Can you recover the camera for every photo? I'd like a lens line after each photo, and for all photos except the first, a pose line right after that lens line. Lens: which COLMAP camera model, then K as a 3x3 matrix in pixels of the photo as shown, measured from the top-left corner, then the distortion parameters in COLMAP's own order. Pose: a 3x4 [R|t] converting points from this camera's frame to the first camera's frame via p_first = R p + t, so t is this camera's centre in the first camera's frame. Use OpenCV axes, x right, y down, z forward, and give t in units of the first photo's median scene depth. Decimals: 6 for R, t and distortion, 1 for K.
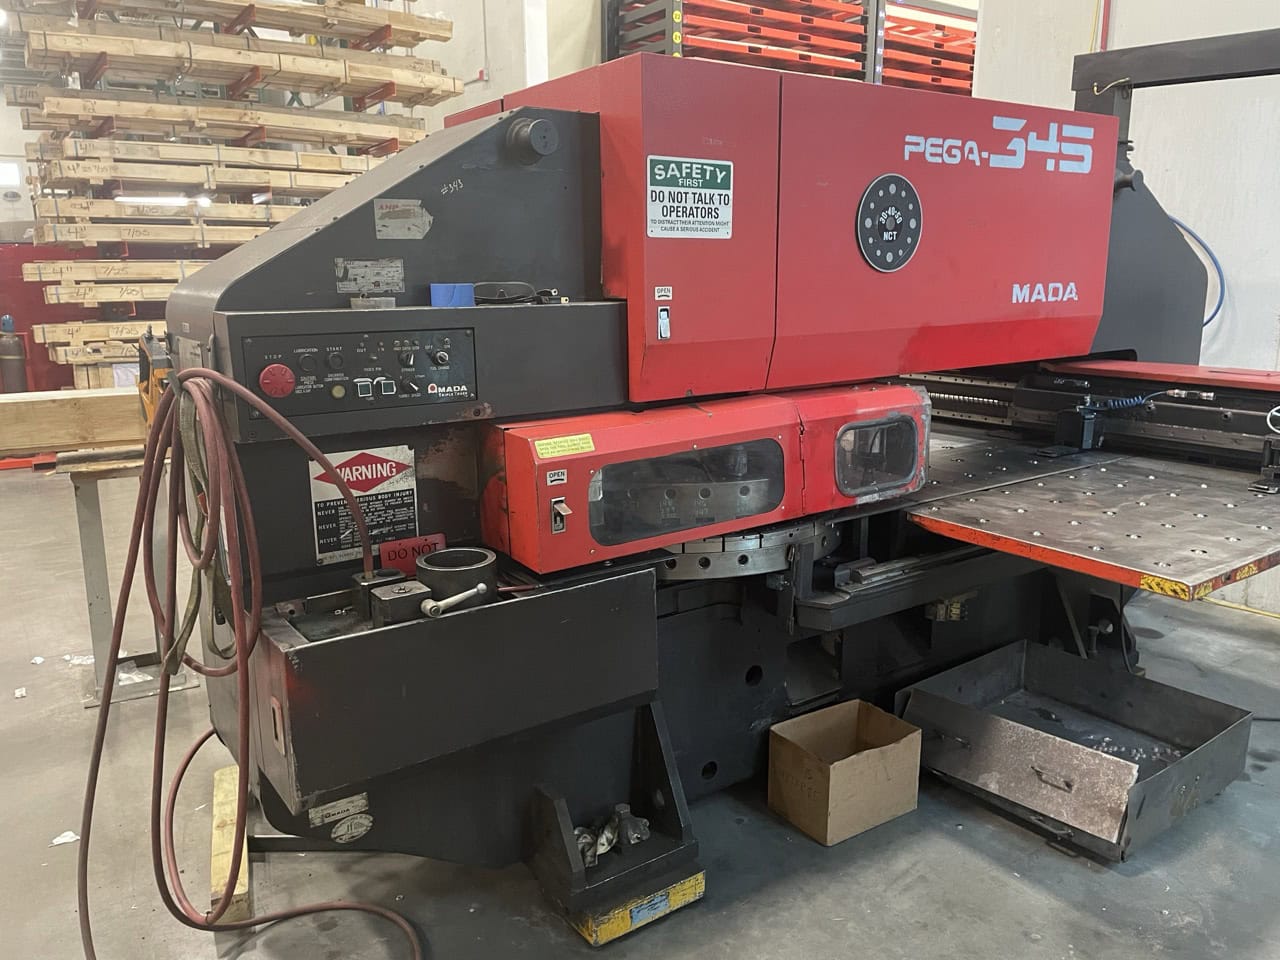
lens RADIAL K [[987.8, 0, 640.0], [0, 987.8, 480.0], [0, 0, 1]] dist [0.084220, -0.119668]
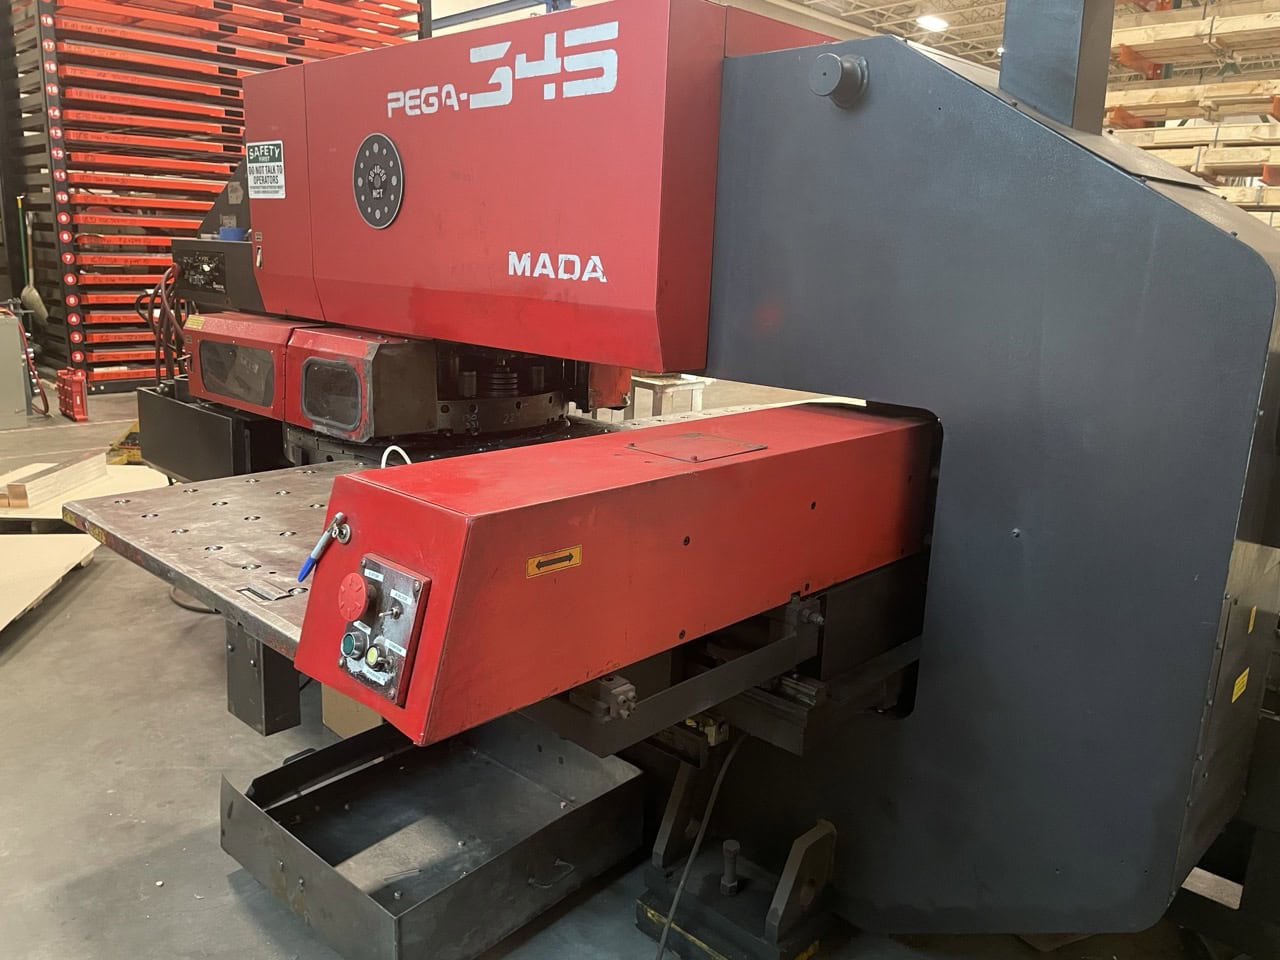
lens RADIAL K [[987.8, 0, 640.0], [0, 987.8, 480.0], [0, 0, 1]] dist [0.084220, -0.119668]
pose [[0.164639, 0.238813, -0.957007, 1.262384], [-0.240245, 0.950736, 0.195917, -0.213217], [0.956649, 0.197661, 0.213902, 1.015820]]
